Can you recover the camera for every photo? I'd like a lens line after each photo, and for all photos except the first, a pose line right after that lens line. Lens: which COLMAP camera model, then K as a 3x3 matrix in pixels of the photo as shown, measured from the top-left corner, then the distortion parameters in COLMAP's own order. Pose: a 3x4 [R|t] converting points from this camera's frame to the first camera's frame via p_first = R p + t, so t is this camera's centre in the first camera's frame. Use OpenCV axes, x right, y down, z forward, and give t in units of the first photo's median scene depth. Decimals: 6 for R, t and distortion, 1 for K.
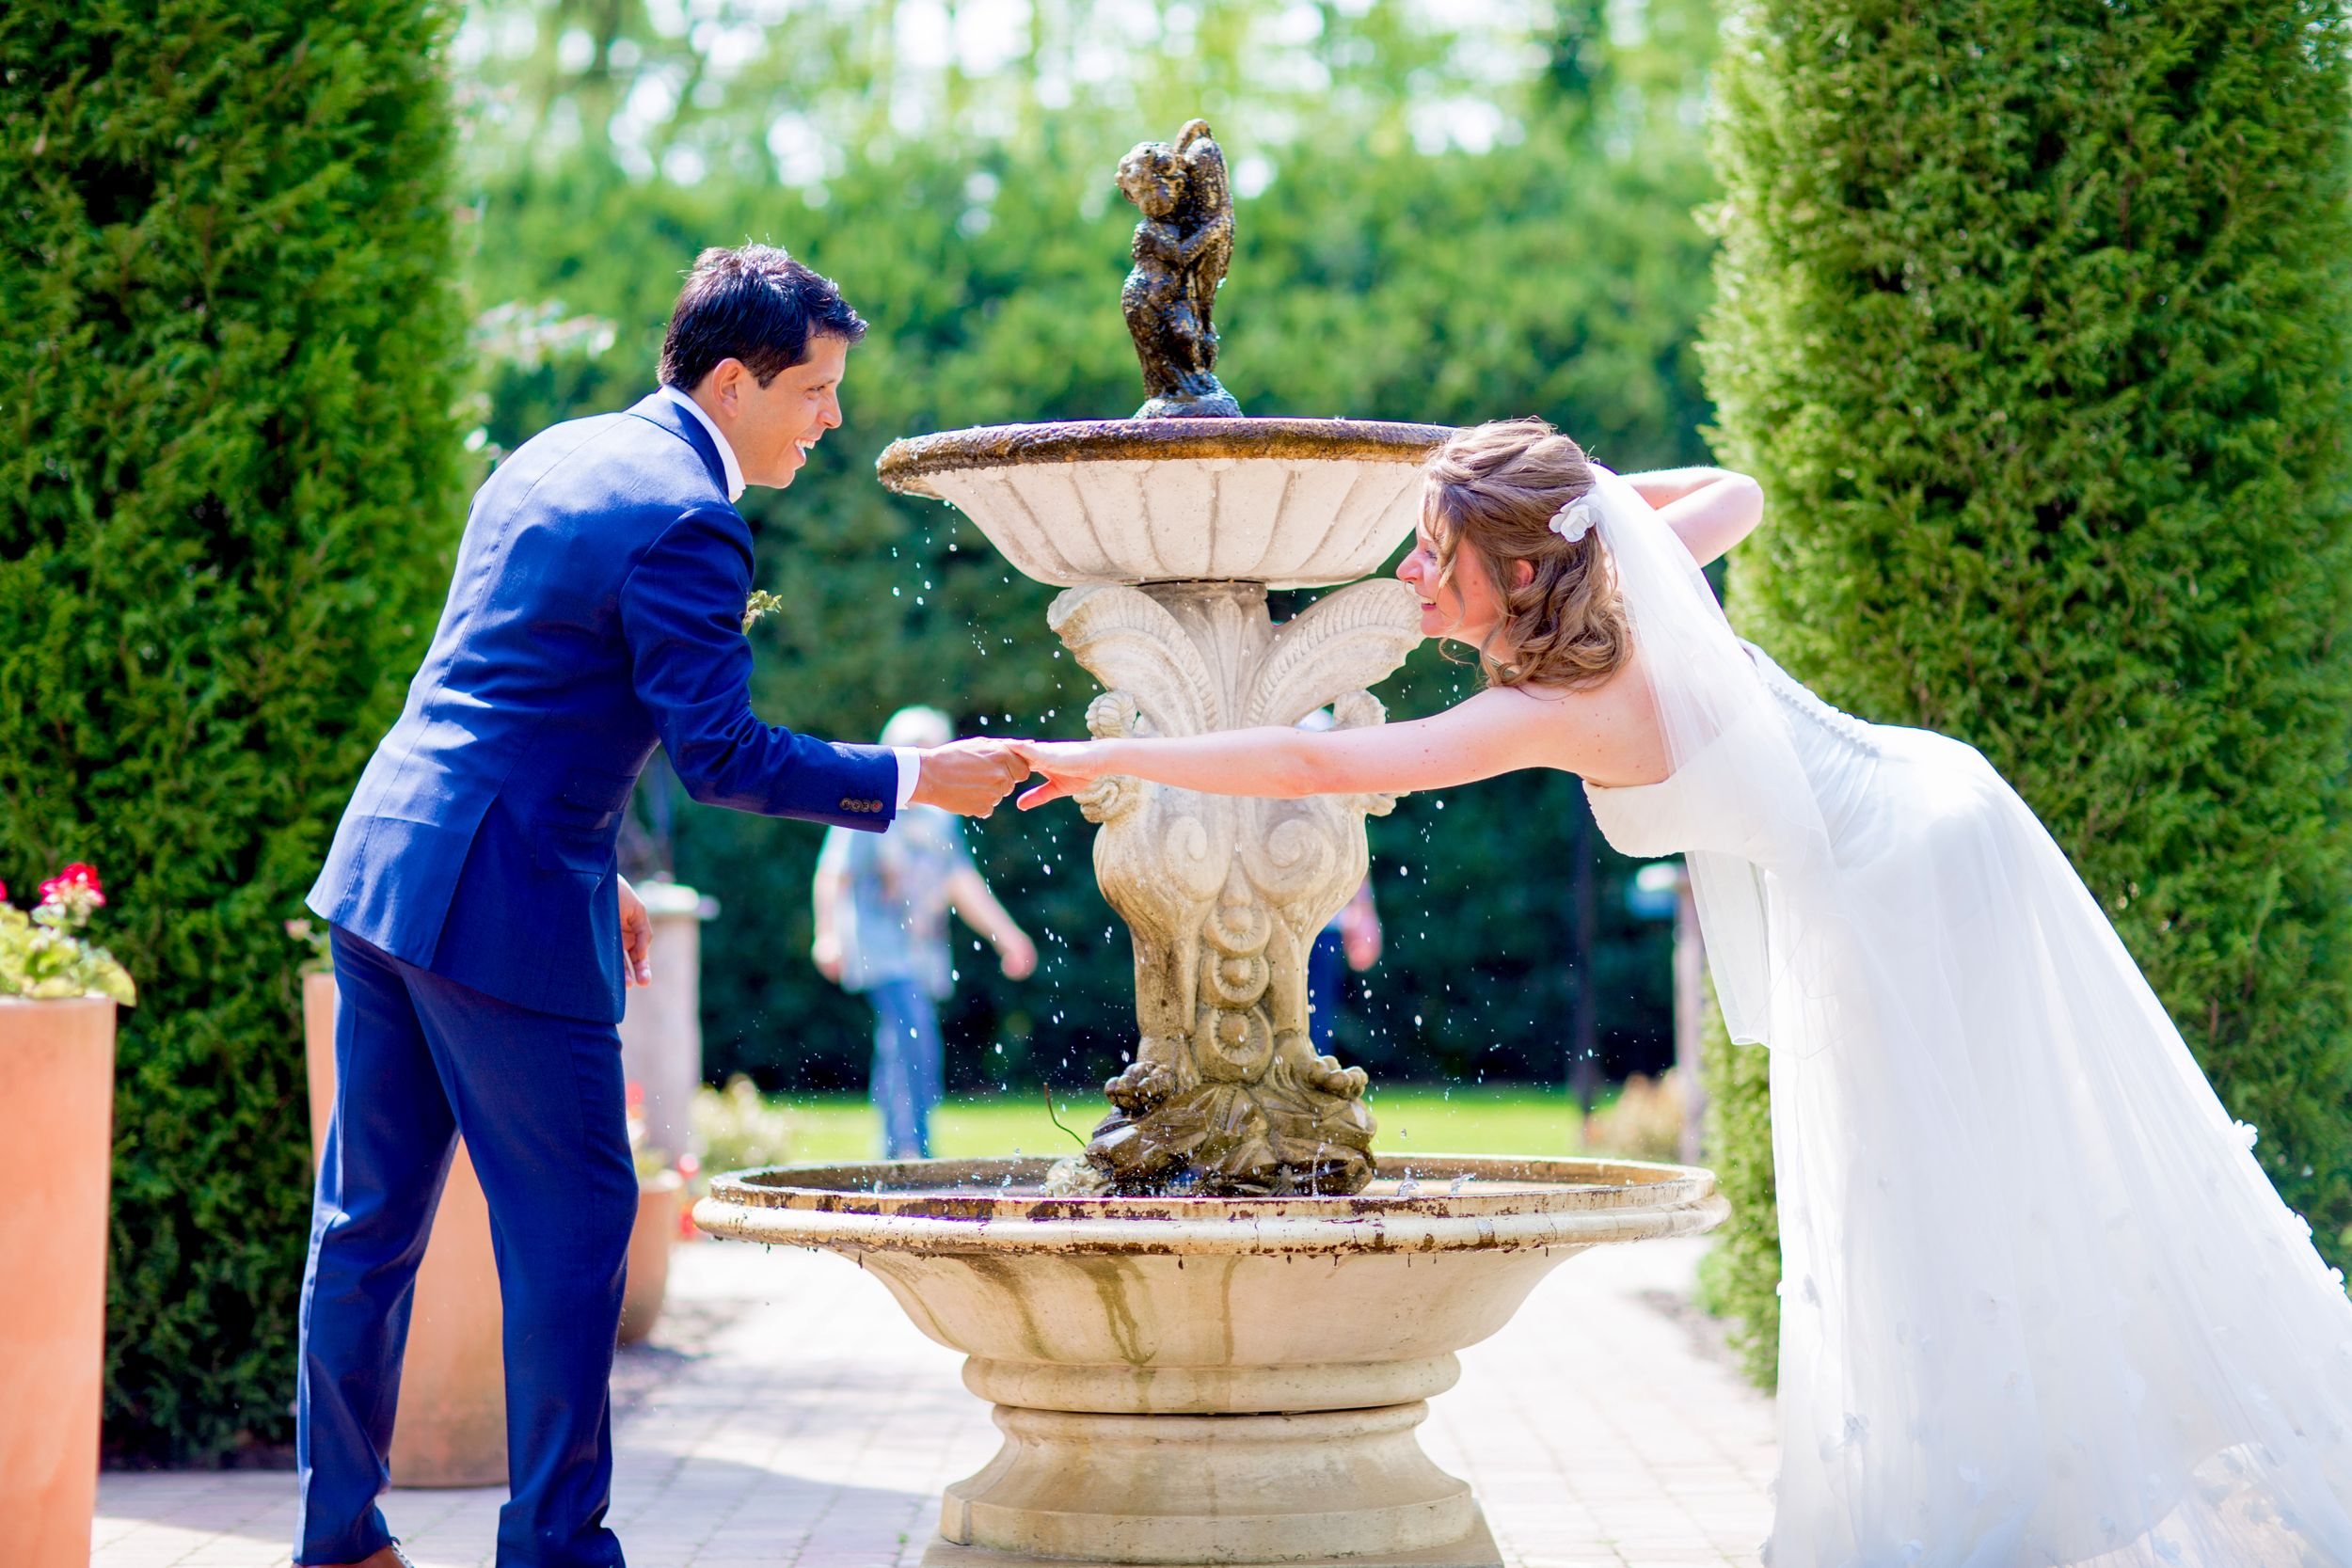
lens RADIAL K [[6369.5, 0, 1181.0], [0, 6369.5, 784.3], [0, 0, 1]] dist [-0.115733, 0.000000]
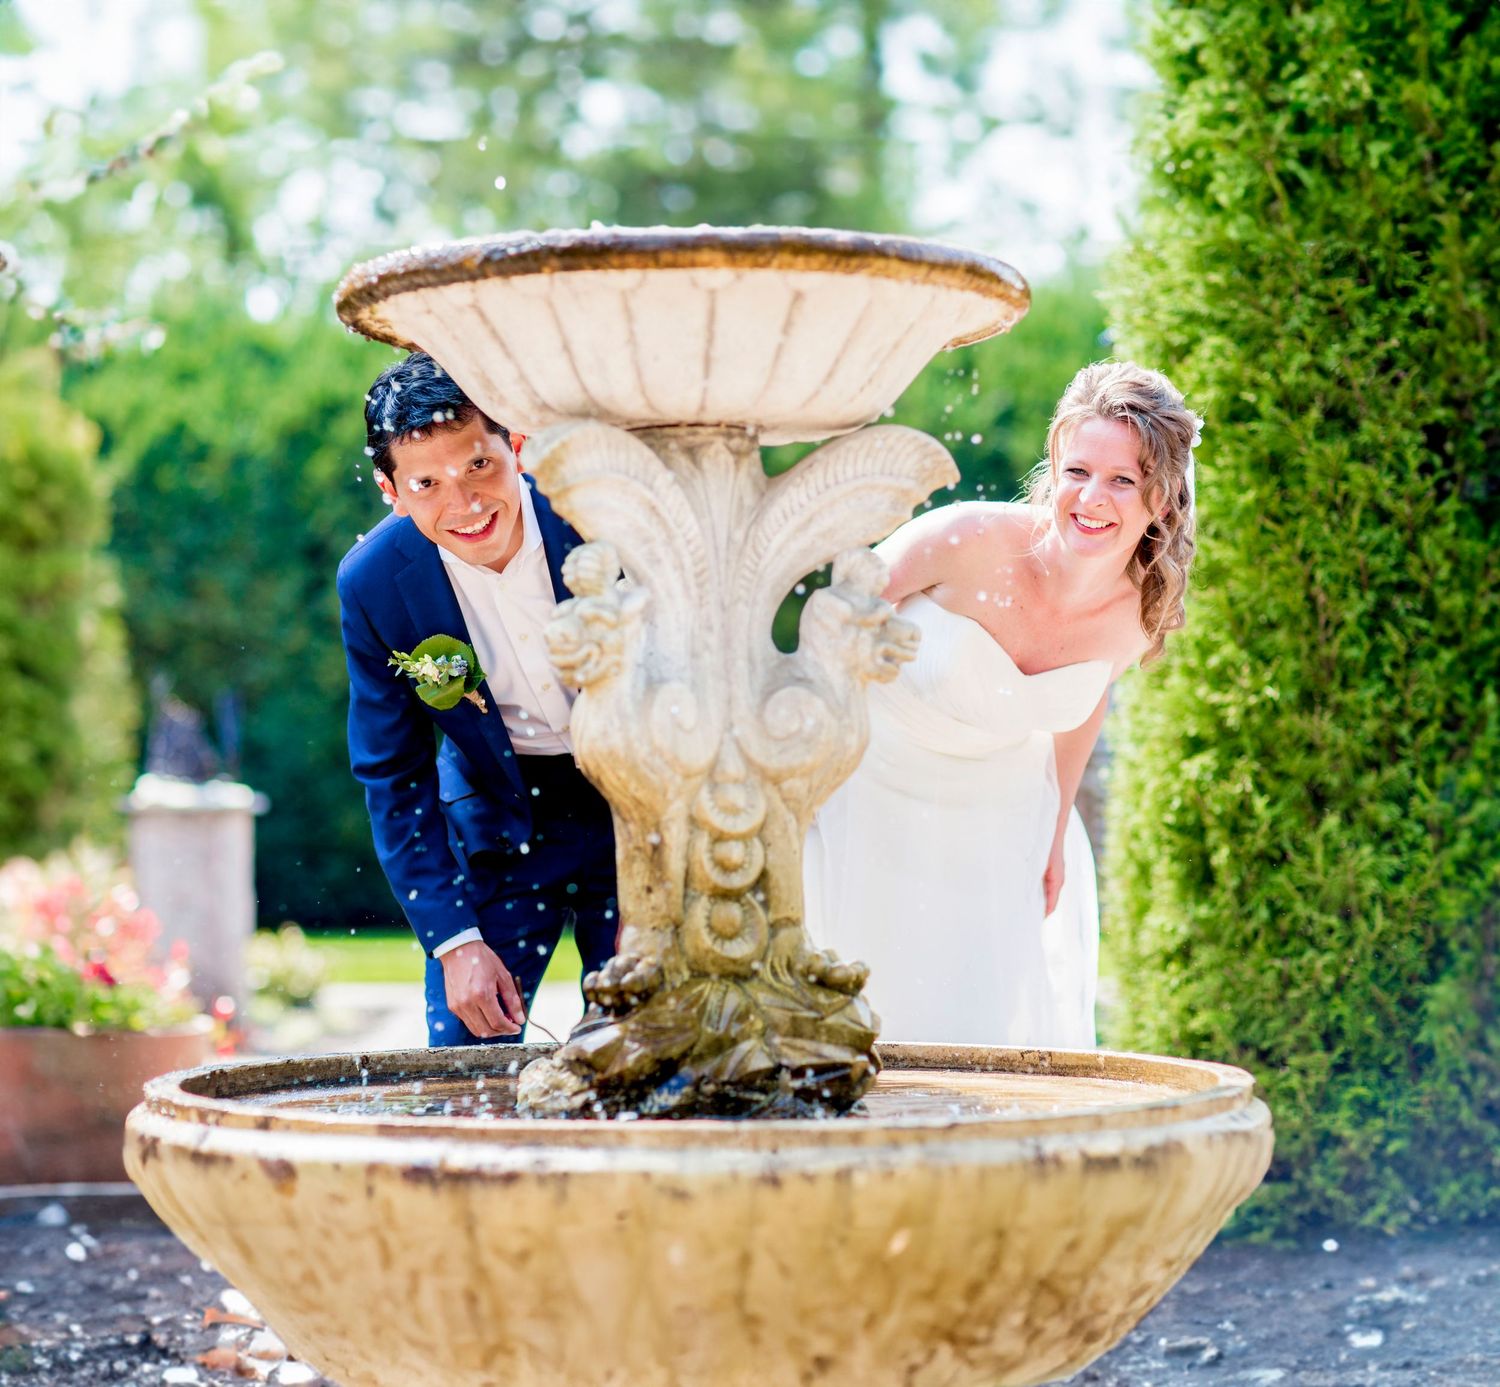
lens RADIAL K [[3781.2, 0, 754.8], [0, 3781.2, 690.4], [0, 0, 1]] dist [-0.122743, 0.000000]
pose [[0.999026, 0.001422, 0.044101, -0.011274], [-0.000858, 0.999918, -0.012808, 0.012849], [-0.044116, 0.012758, 0.998945, 0.459064]]
